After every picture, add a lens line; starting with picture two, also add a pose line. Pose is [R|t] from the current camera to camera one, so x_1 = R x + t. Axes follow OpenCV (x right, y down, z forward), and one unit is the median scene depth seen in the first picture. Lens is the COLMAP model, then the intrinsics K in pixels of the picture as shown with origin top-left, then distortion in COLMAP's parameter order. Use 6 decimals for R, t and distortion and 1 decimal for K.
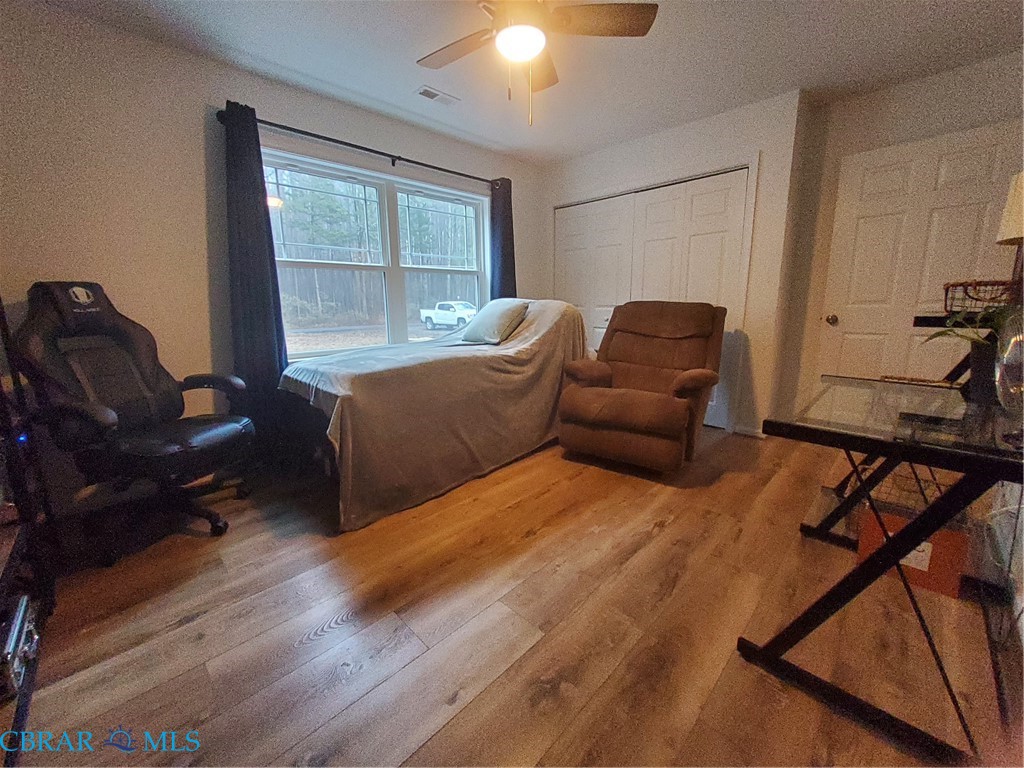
lens RADIAL K [[397.5, 0, 512.0], [0, 397.5, 384.0], [0, 0, 1]] dist [0.014074, 0.000045]
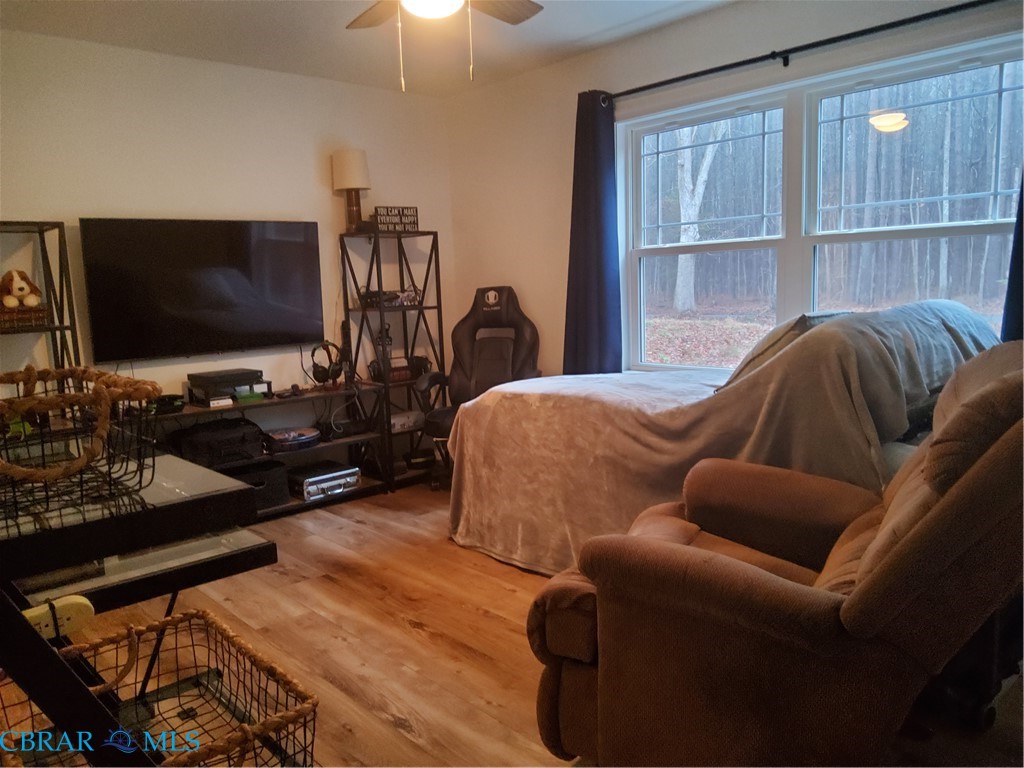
lens RADIAL K [[772.2, 0, 512.0], [0, 772.2, 384.0], [0, 0, 1]] dist [0.044361, -0.072700]
pose [[-0.036748, 0.159287, -0.986548, 1.419295], [-0.154289, 0.974473, 0.163085, -0.349331], [0.987342, 0.158207, -0.011234, 1.097560]]
